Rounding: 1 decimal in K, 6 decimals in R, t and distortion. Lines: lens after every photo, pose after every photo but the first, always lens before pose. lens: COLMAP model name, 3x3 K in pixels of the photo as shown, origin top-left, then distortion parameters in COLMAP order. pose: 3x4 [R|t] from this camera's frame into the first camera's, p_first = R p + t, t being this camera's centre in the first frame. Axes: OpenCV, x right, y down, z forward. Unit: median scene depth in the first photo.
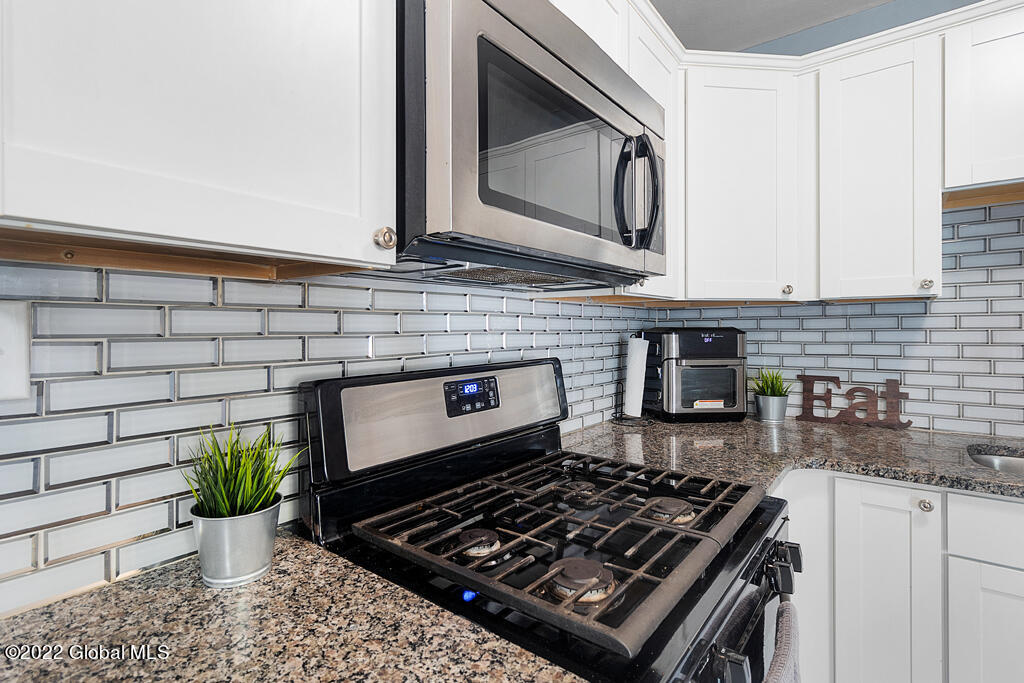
lens RADIAL K [[486.6, 0, 508.4], [0, 486.6, 336.2], [0, 0, 1]] dist [-0.003806, -0.000069]
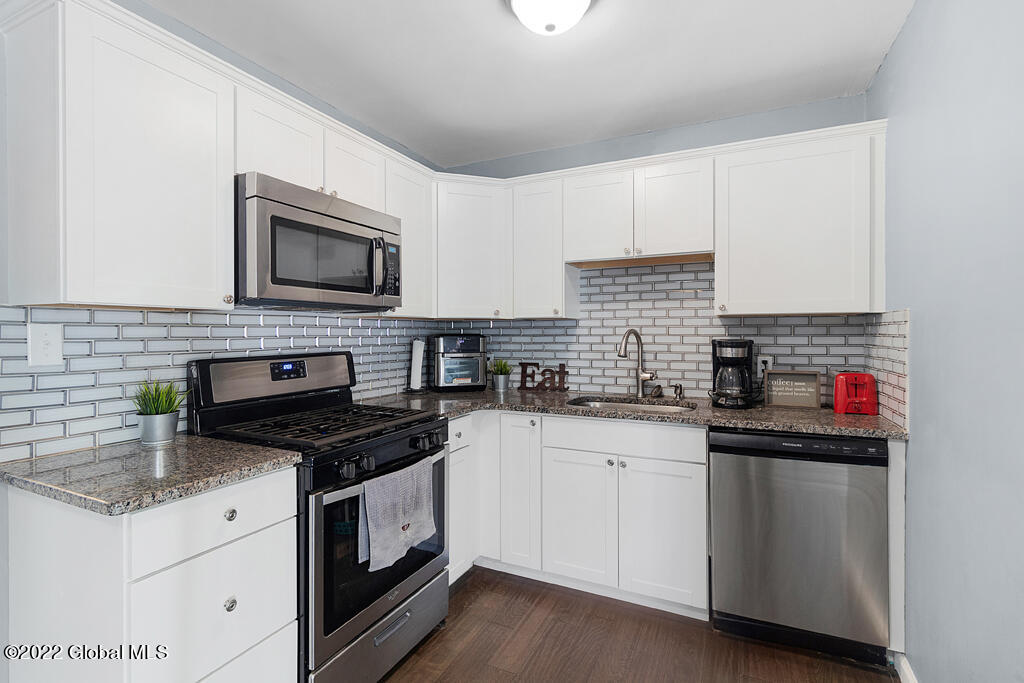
lens RADIAL K [[486.6, 0, 514.3], [0, 486.6, 336.5], [0, 0, 1]] dist [-0.003806, -0.000069]
pose [[0.978562, -0.000253, 0.205951, 0.311644], [0.001918, 0.999967, -0.007882, 0.005543], [-0.205942, 0.008108, 0.978531, -0.811355]]
